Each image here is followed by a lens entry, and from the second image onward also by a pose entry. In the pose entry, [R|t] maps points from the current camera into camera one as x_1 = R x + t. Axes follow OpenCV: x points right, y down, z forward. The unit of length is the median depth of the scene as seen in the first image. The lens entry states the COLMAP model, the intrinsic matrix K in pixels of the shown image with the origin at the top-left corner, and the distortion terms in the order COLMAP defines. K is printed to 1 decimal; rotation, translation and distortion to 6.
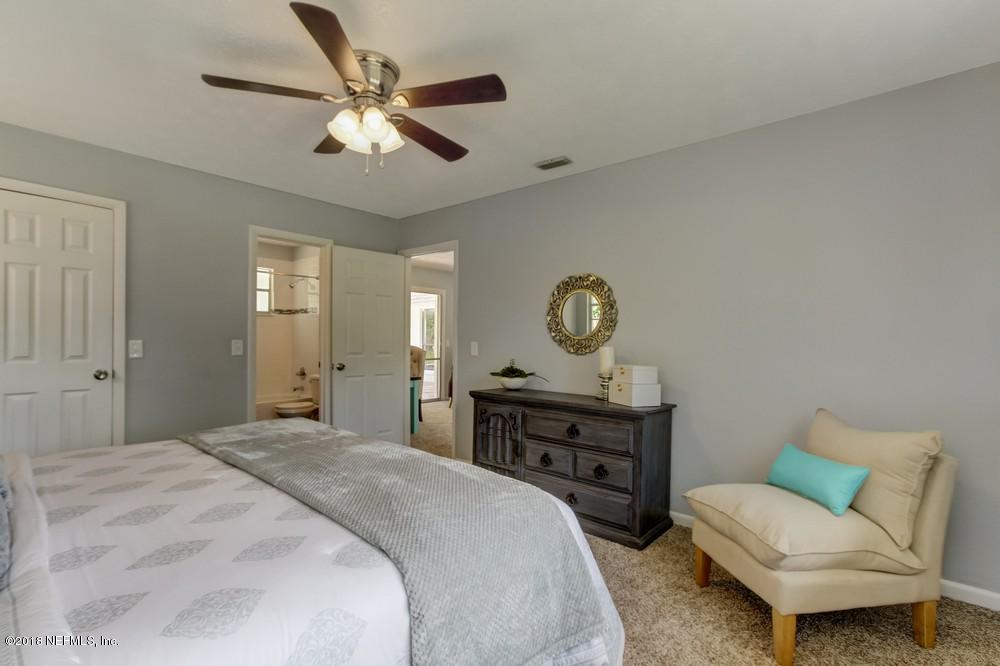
lens RADIAL K [[463.1, 0, 499.2], [0, 463.1, 336.2], [0, 0, 1]] dist [-0.002434, 0.000790]
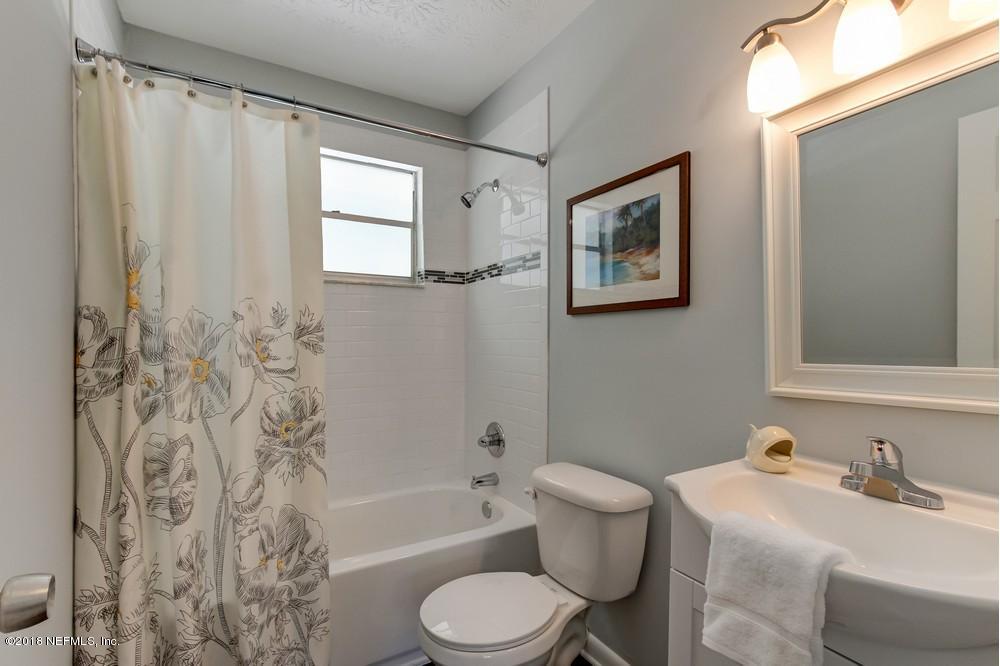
lens RADIAL K [[473.1, 0, 498.2], [0, 473.1, 345.1], [0, 0, 1]] dist [-0.008965, 0.000390]
pose [[0.946878, -0.007522, -0.321505, -0.301592], [0.009501, 0.999944, 0.004588, 0.003015], [0.321453, -0.007399, 0.946897, 0.646351]]
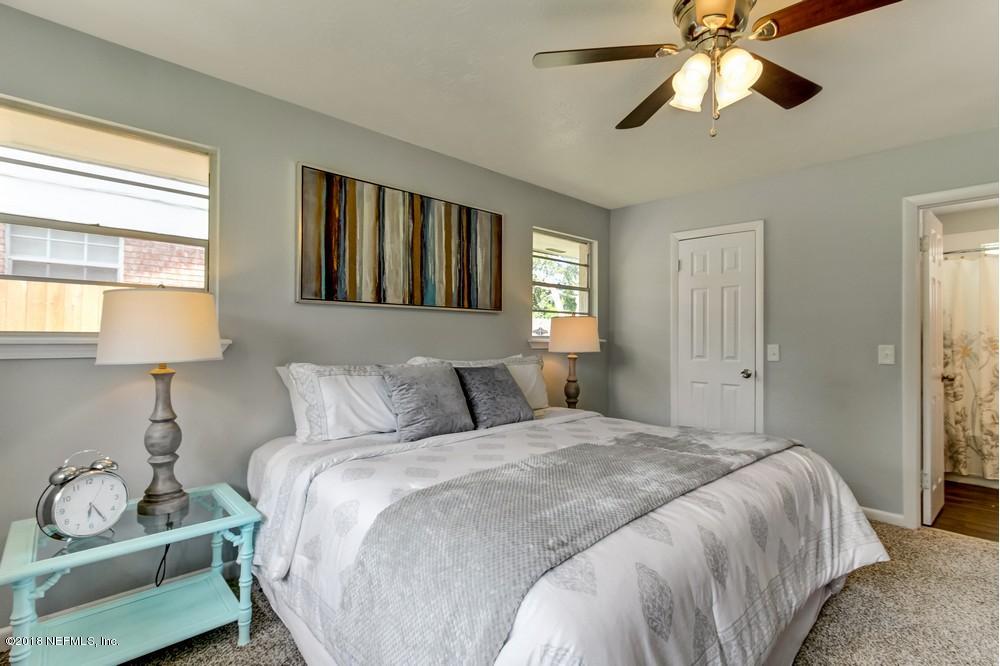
lens RADIAL K [[463.1, 0, 499.2], [0, 463.1, 336.2], [0, 0, 1]] dist [-0.002434, 0.000790]
pose [[-0.098438, -0.013994, -0.995045, 0.182392], [0.000045, 0.999901, -0.014067, 0.002213], [0.995143, -0.001430, -0.098427, 0.242255]]
